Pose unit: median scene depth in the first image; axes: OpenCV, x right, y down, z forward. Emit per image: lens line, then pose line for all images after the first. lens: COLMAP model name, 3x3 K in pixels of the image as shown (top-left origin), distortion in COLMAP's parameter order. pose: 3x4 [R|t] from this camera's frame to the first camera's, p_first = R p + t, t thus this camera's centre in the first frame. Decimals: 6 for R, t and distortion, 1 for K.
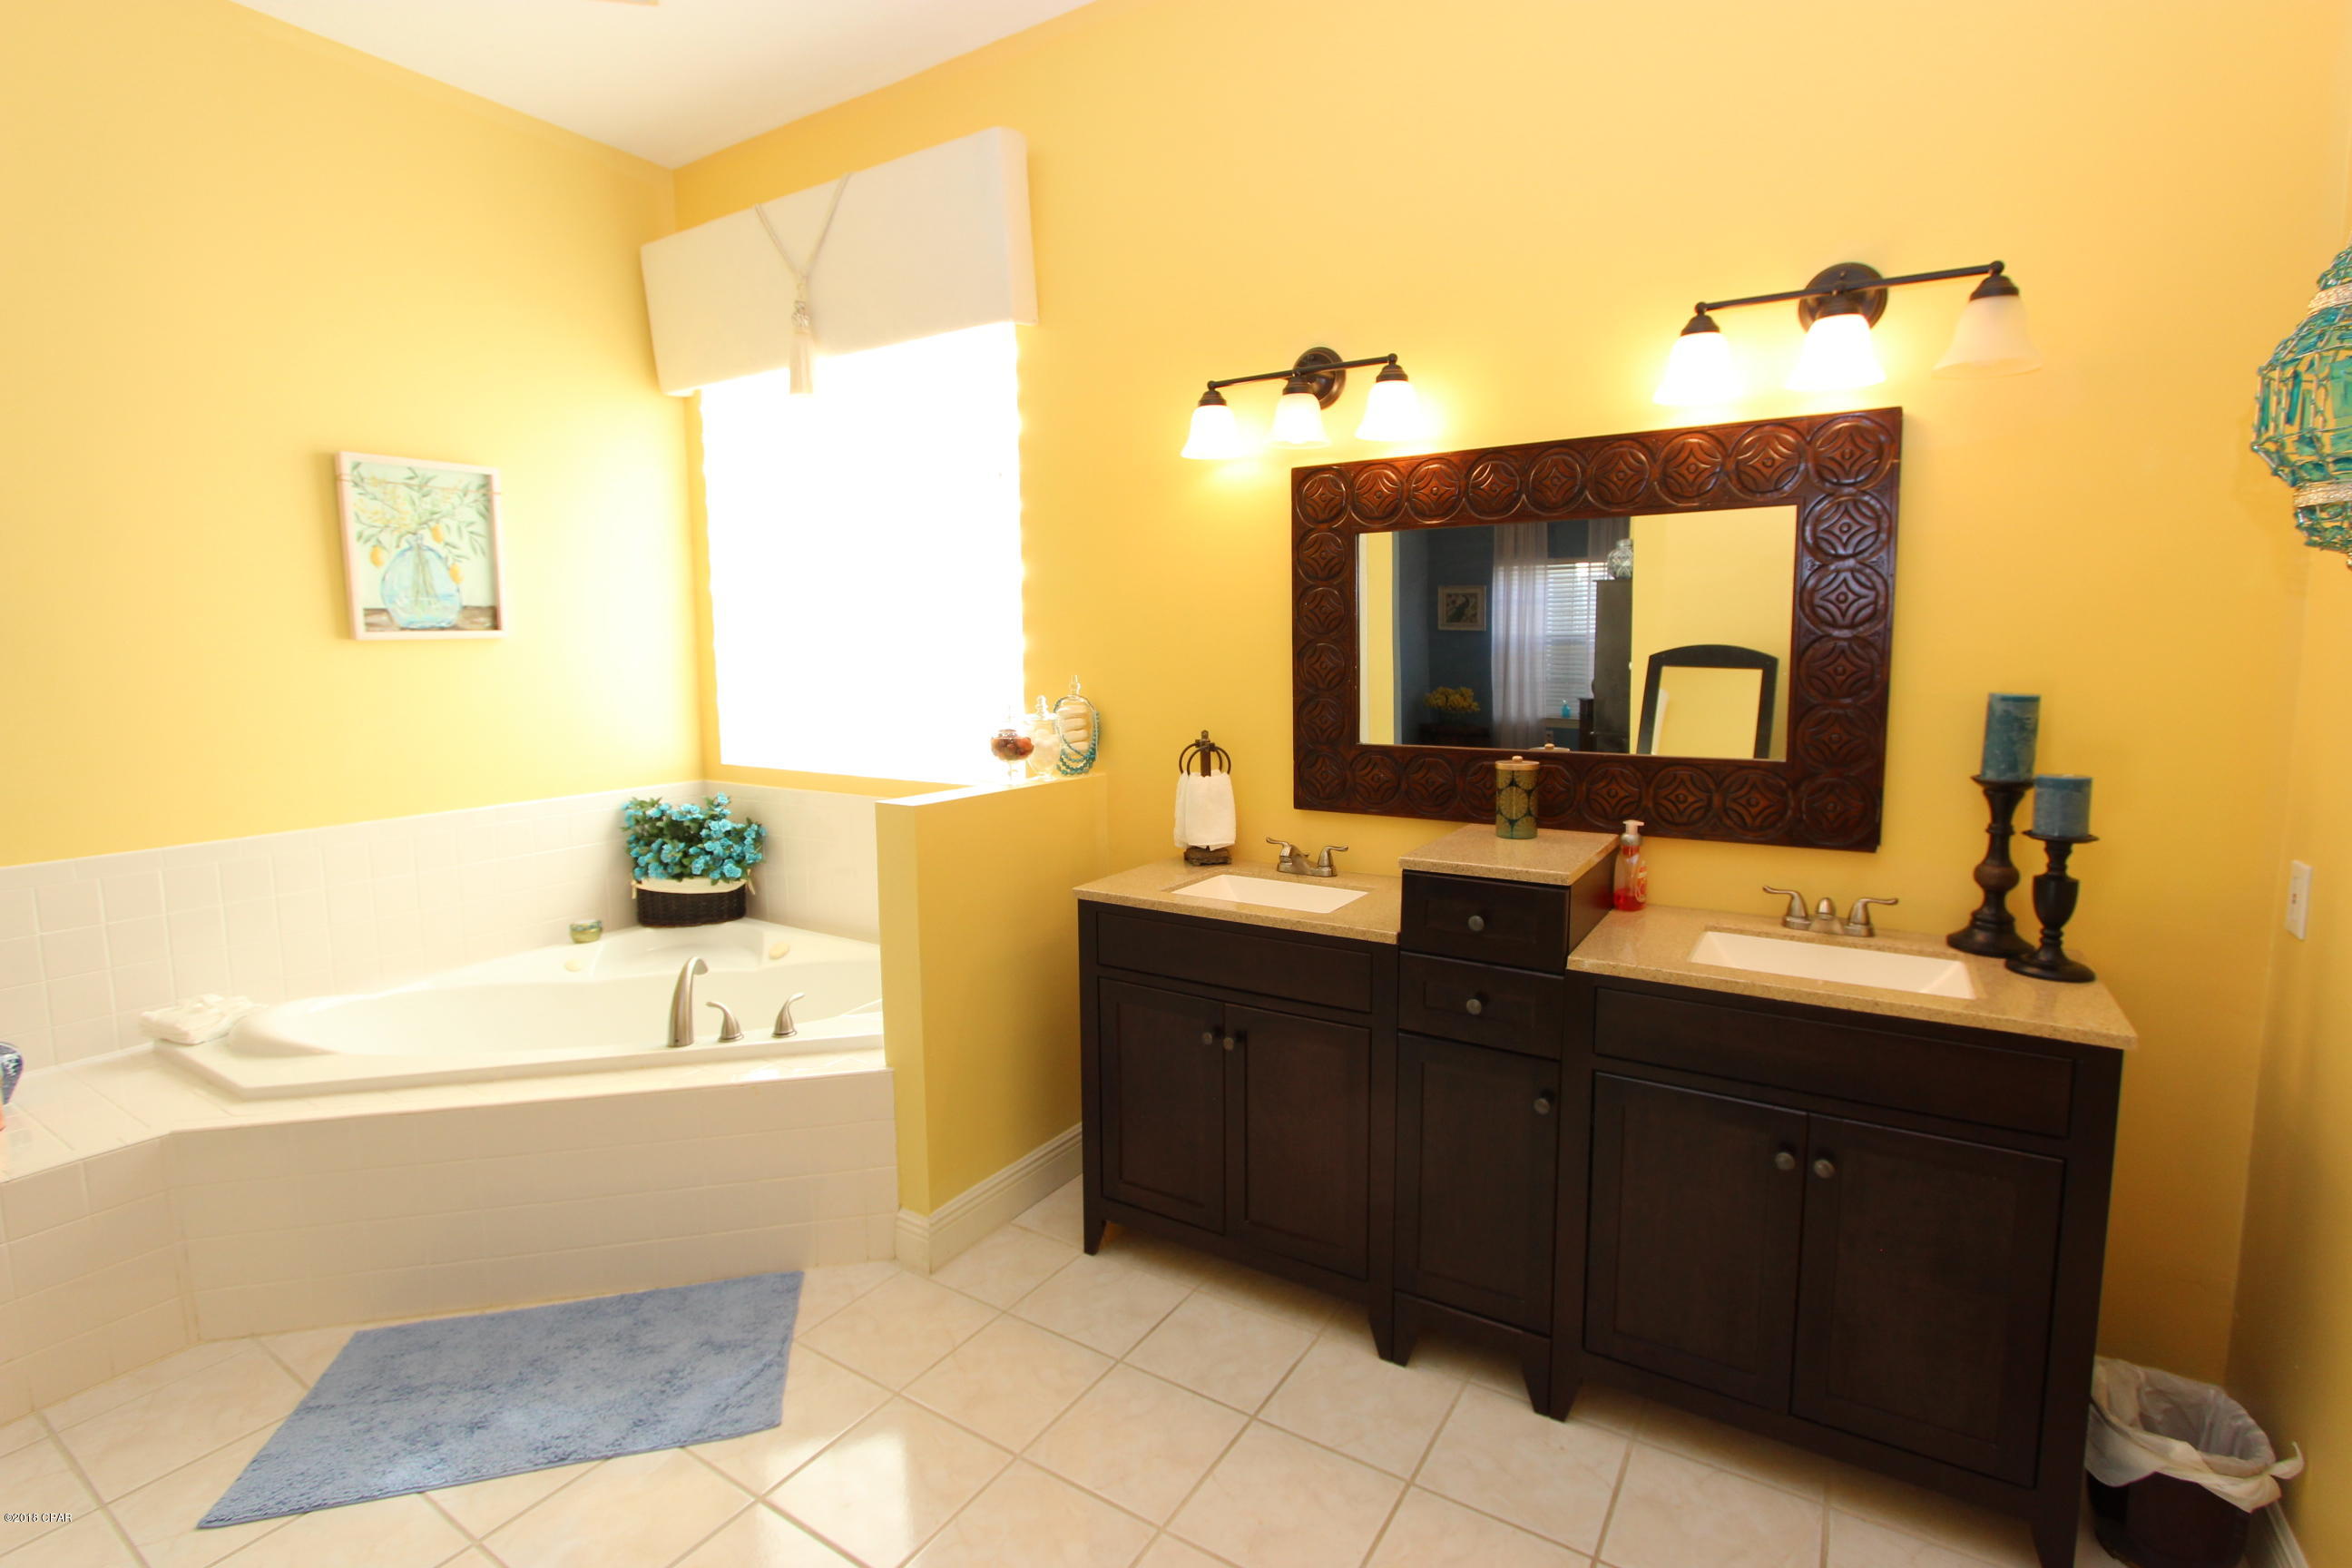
lens RADIAL K [[1087.0, 0, 1187.9], [0, 1087.0, 770.6], [0, 0, 1]] dist [-0.014866, 0.002228]
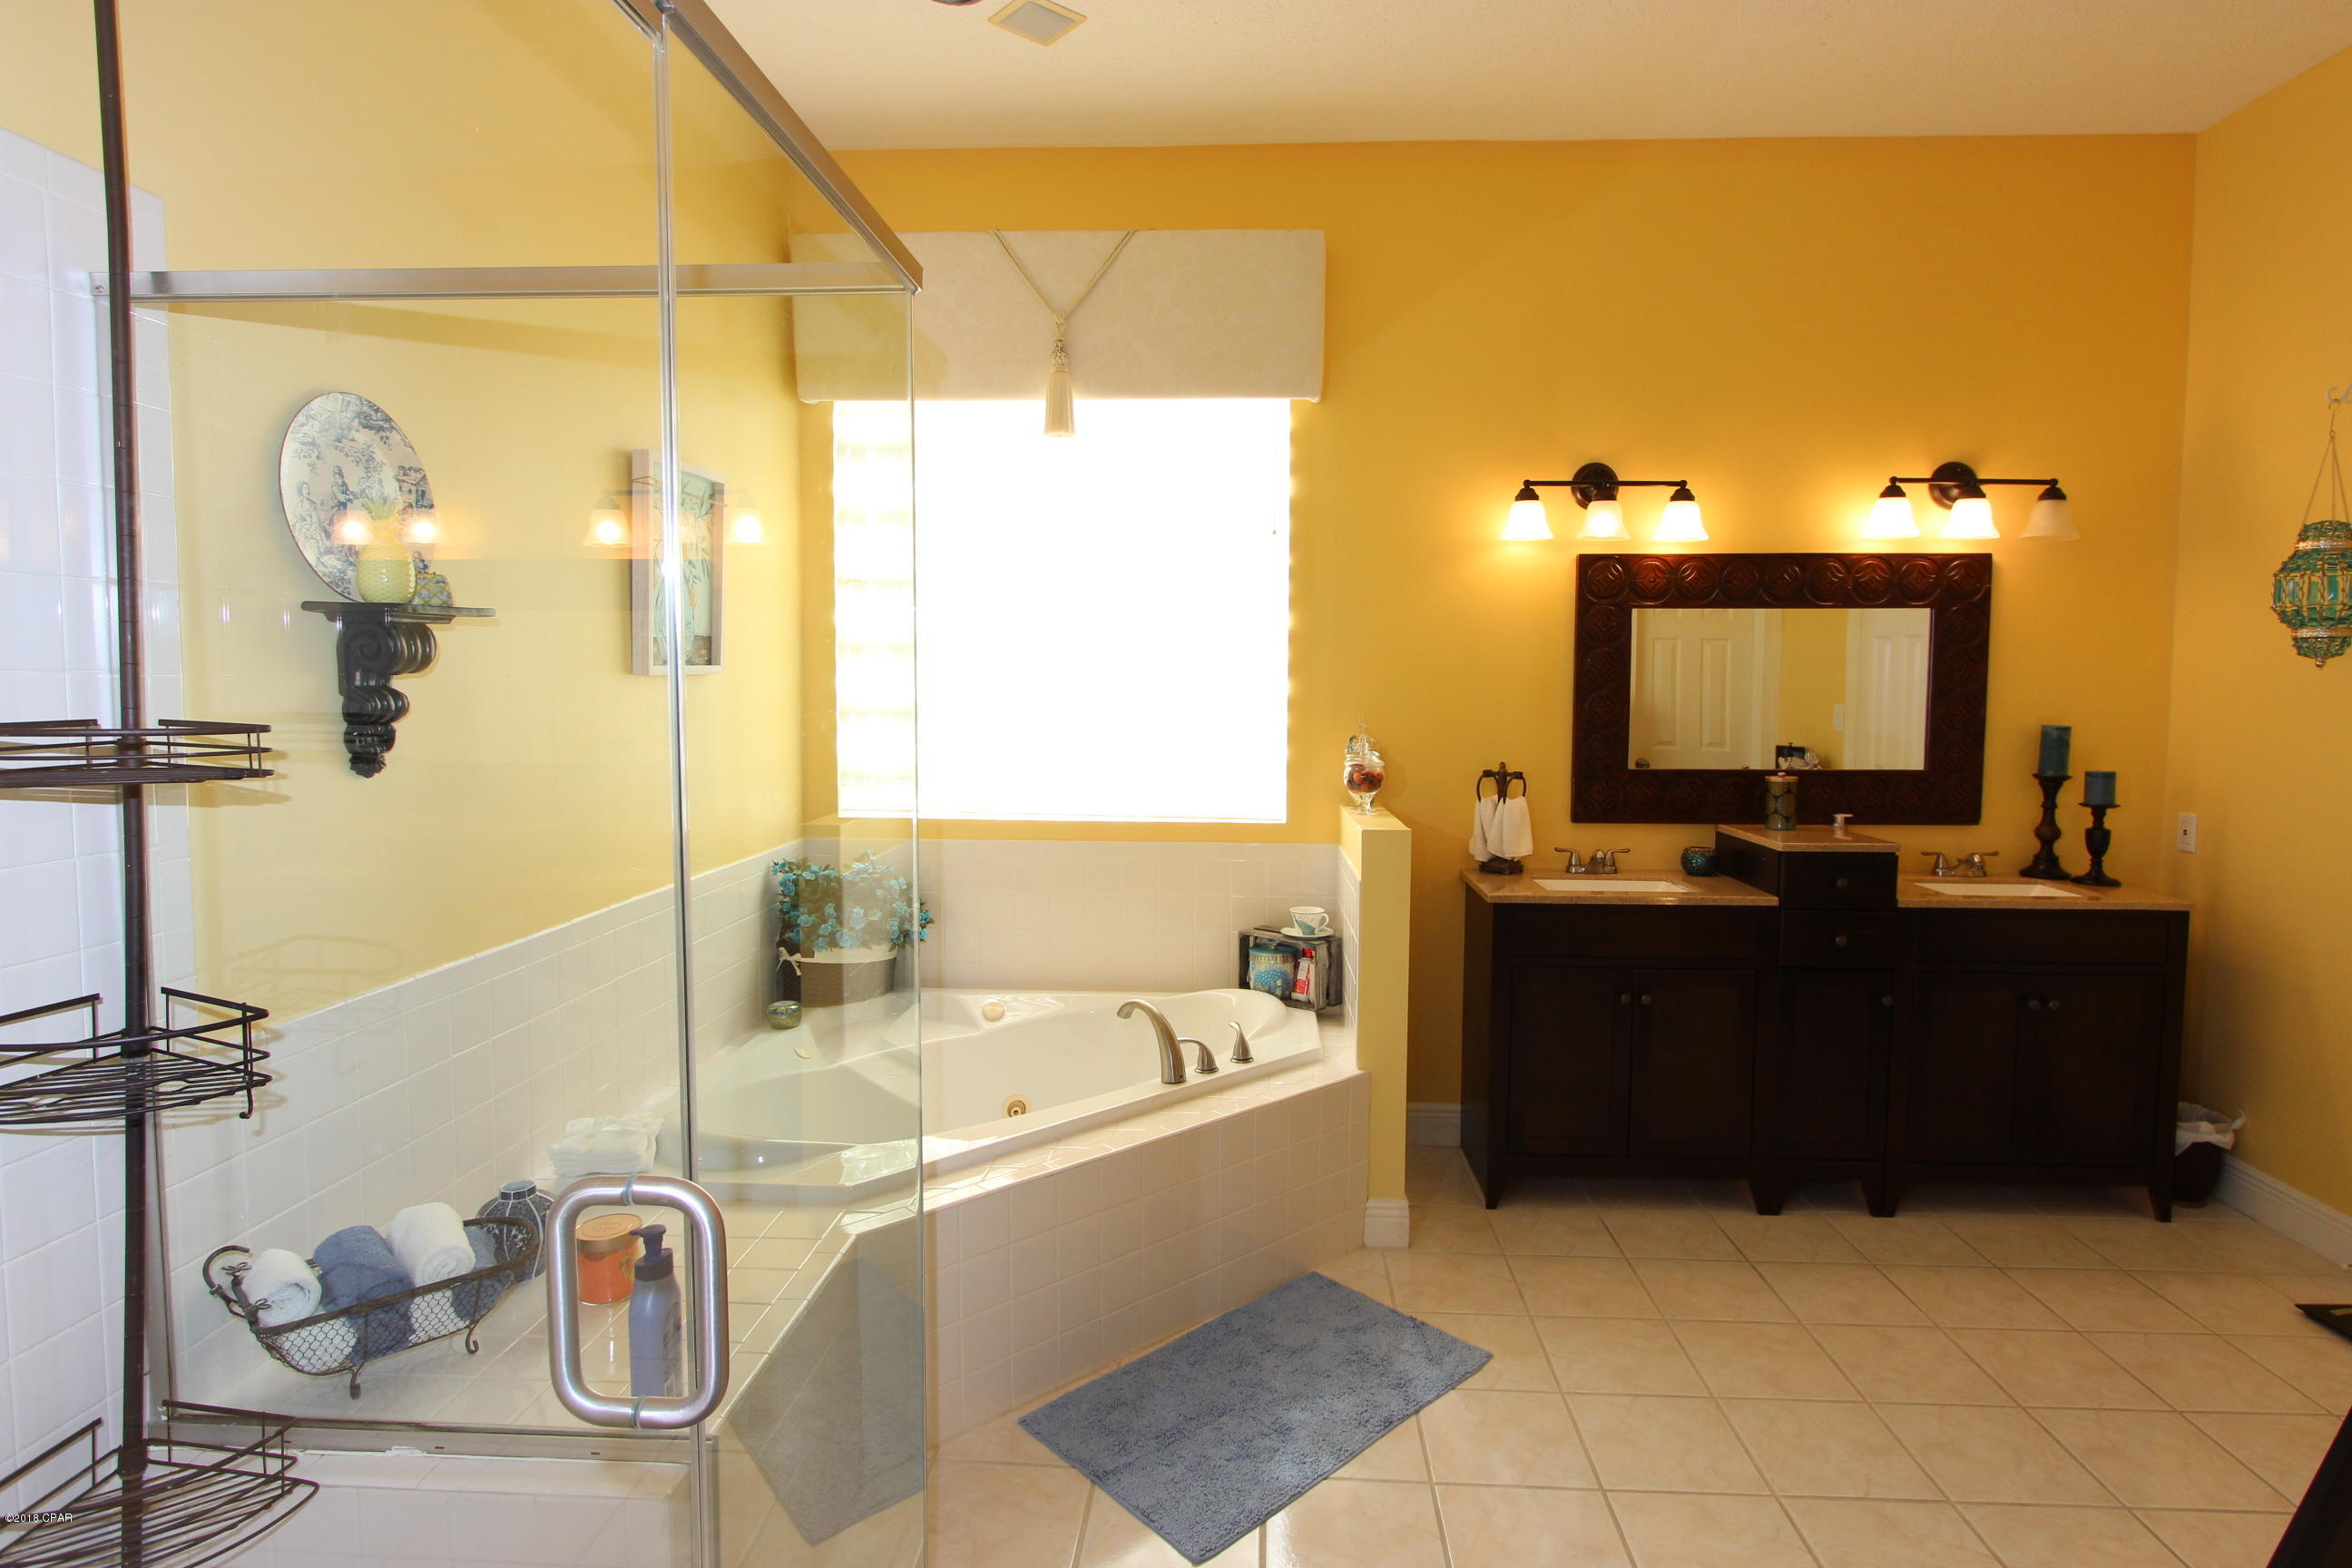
lens RADIAL K [[1257.6, 0, 1177.2], [0, 1257.6, 767.8], [0, 0, 1]] dist [-0.000567, -0.000371]
pose [[0.870828, -0.024380, 0.490983, -1.029814], [0.045094, 0.998520, -0.030399, -0.004193], [-0.489515, 0.048612, 0.870639, -0.041280]]
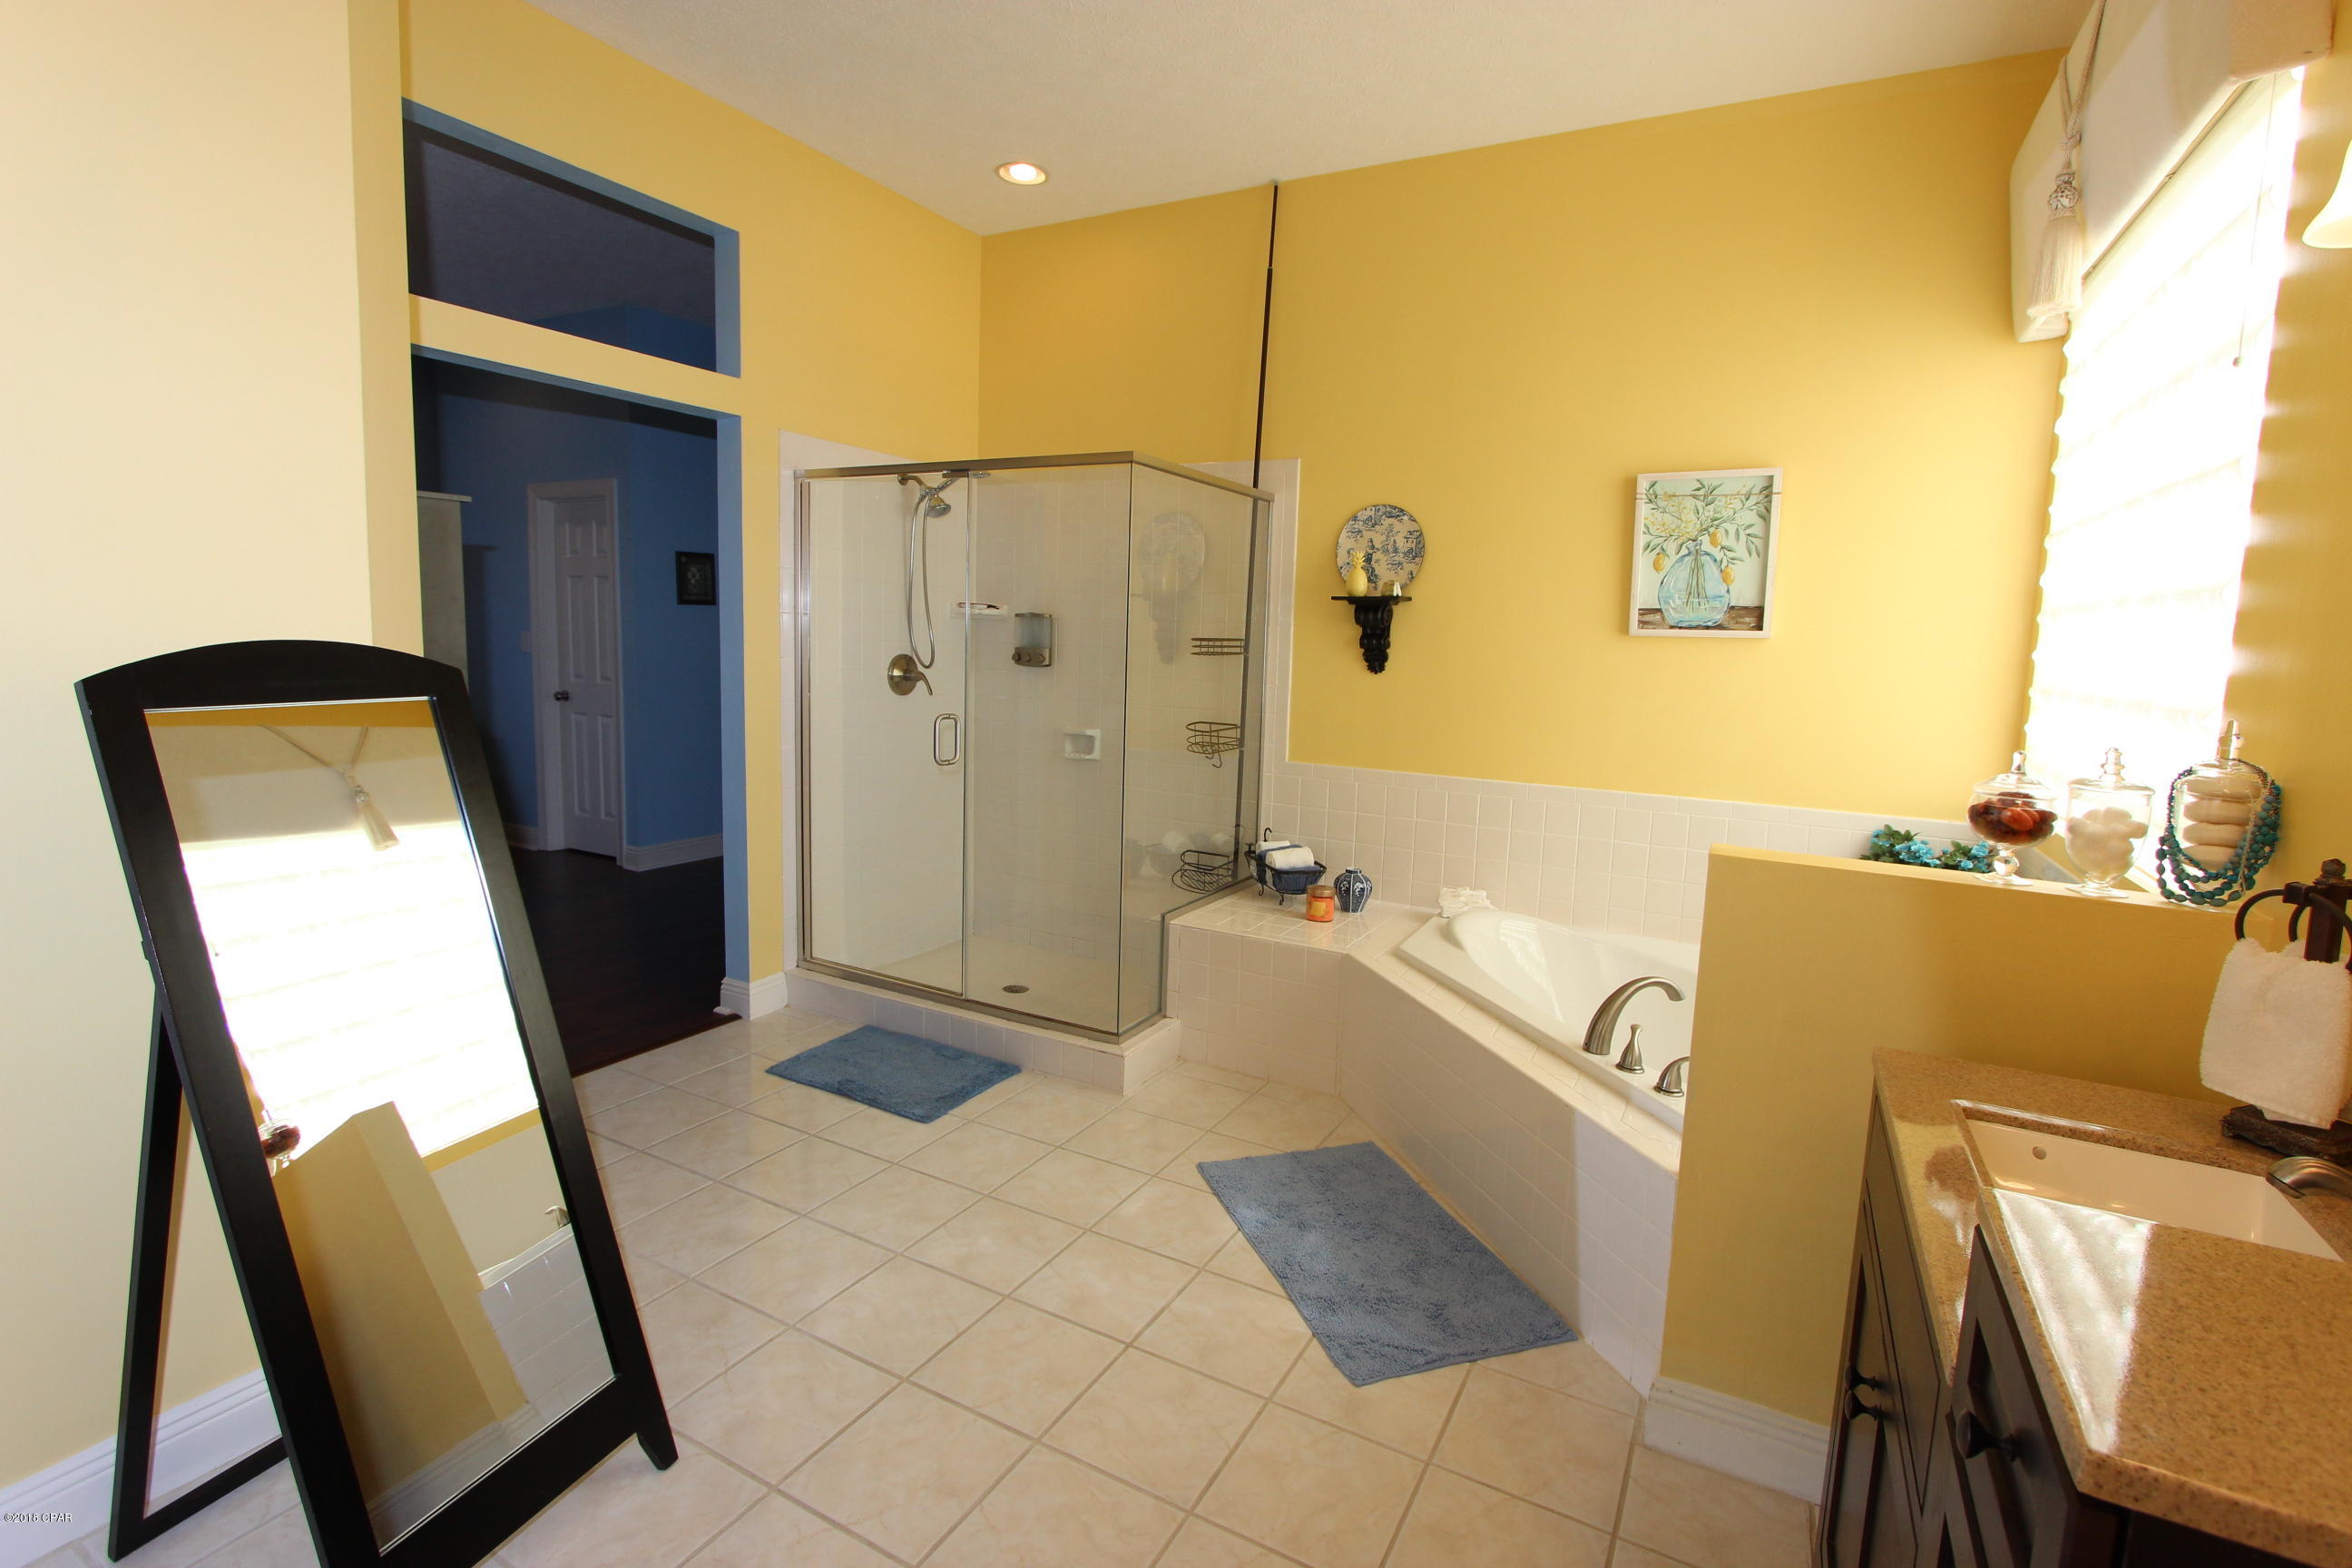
lens RADIAL K [[1087.0, 0, 1189.3], [0, 1087.0, 764.1], [0, 0, 1]] dist [-0.014866, 0.002228]
pose [[0.063753, 0.128851, -0.989613, 0.433433], [-0.149919, 0.981613, 0.118151, -0.059775], [0.986641, 0.140829, 0.081897, 0.522235]]
